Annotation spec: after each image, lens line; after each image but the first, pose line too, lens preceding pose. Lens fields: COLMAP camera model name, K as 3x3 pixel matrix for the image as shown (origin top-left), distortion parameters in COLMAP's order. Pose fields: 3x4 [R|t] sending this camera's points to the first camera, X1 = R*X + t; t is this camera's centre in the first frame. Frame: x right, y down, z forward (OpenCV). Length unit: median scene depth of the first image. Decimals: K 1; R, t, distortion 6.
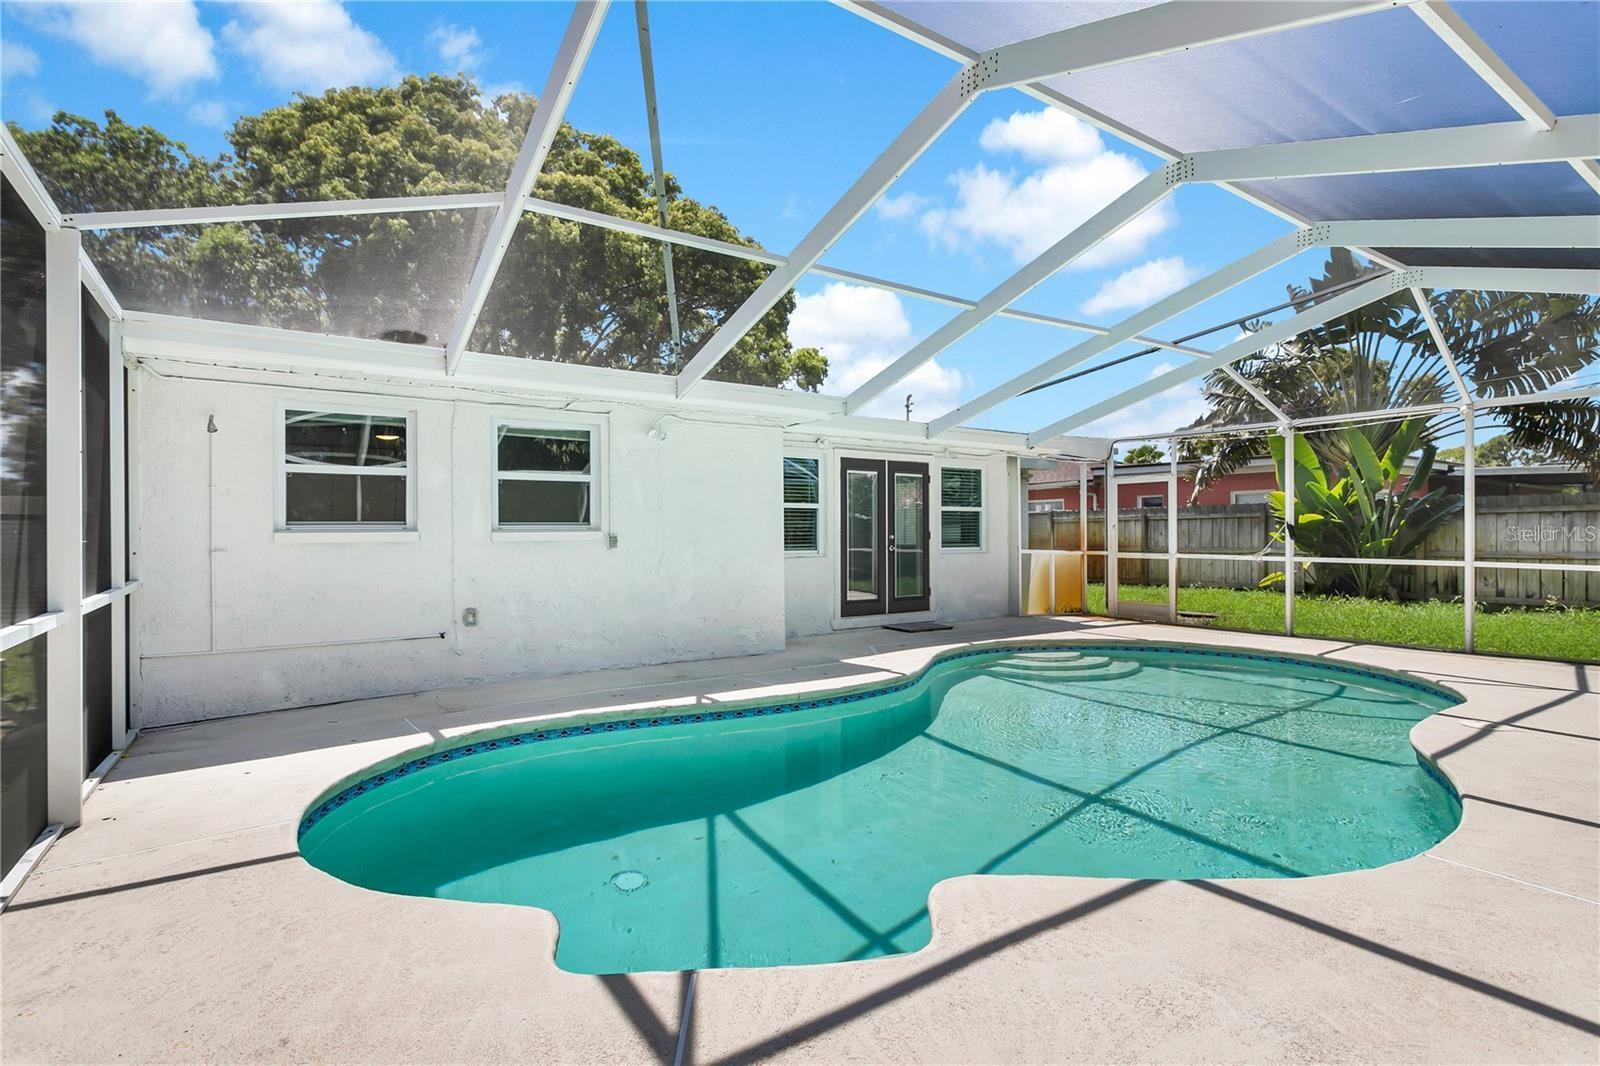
lens RADIAL K [[771.9, 0, 806.7], [0, 771.9, 527.9], [0, 0, 1]] dist [0.001690, 0.000022]
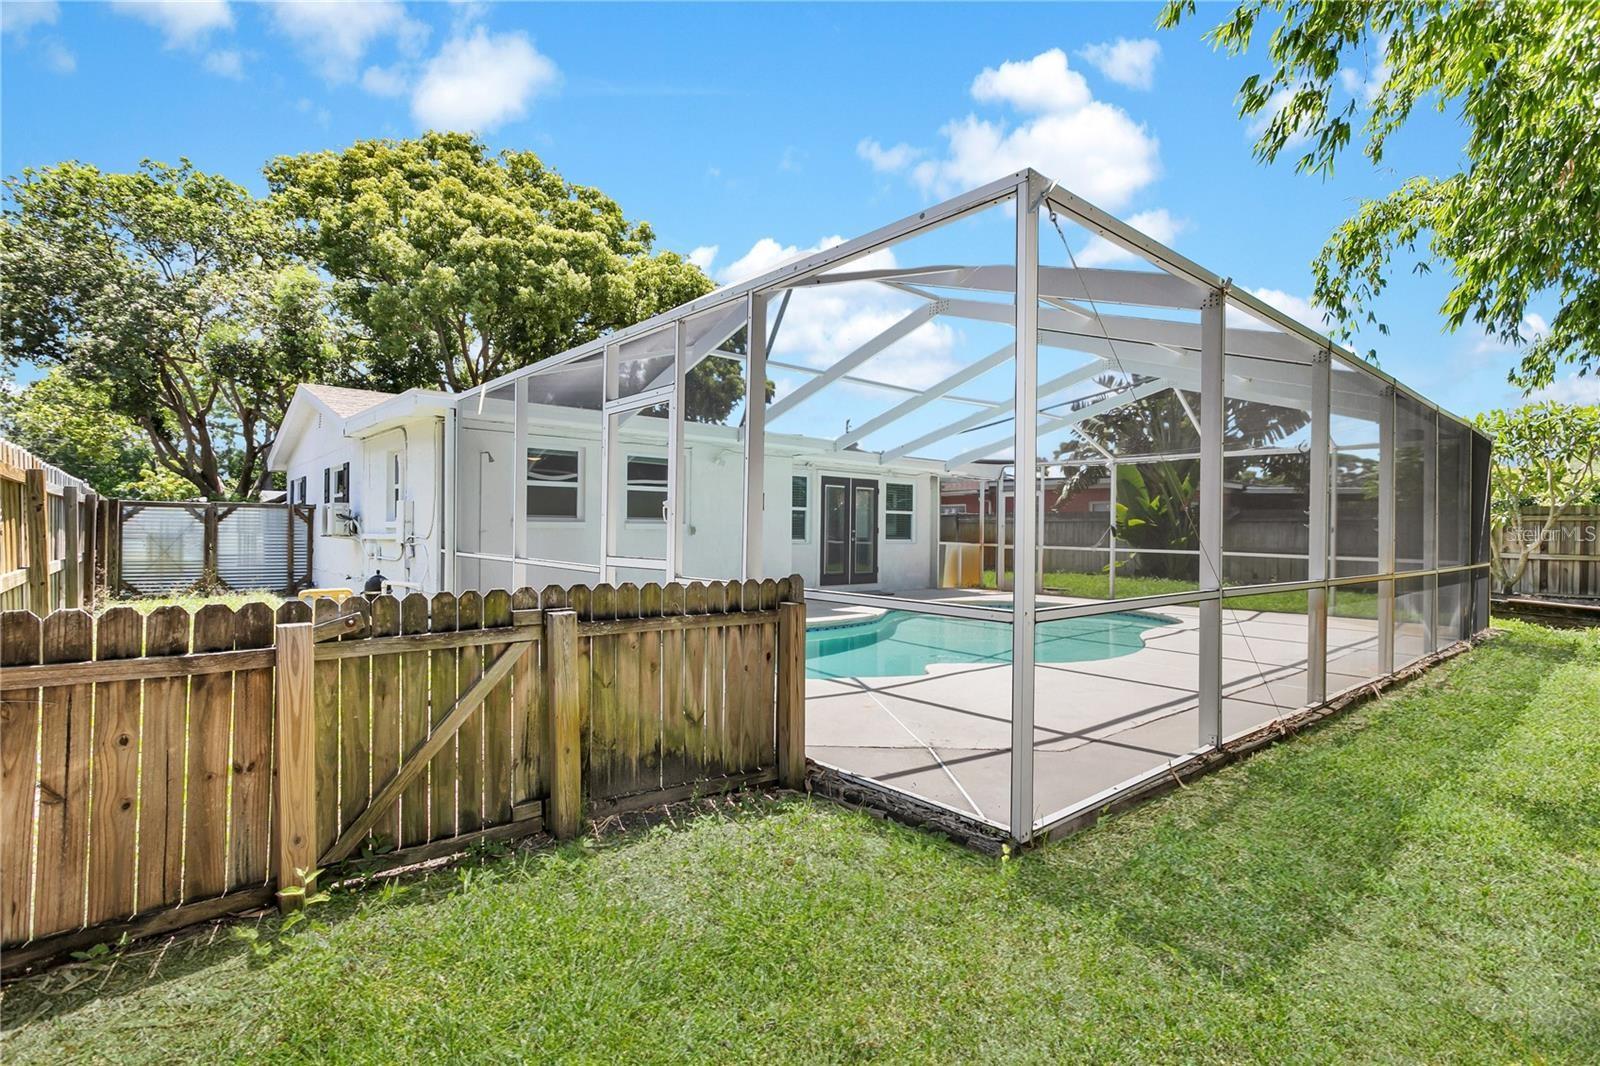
lens RADIAL K [[771.9, 0, 806.7], [0, 771.9, 527.9], [0, 0, 1]] dist [0.001690, 0.000022]
pose [[0.992243, 0.014812, 0.123429, -0.140174], [-0.015112, 0.999885, 0.001489, 0.004301], [-0.123392, -0.003343, 0.992352, -0.380390]]
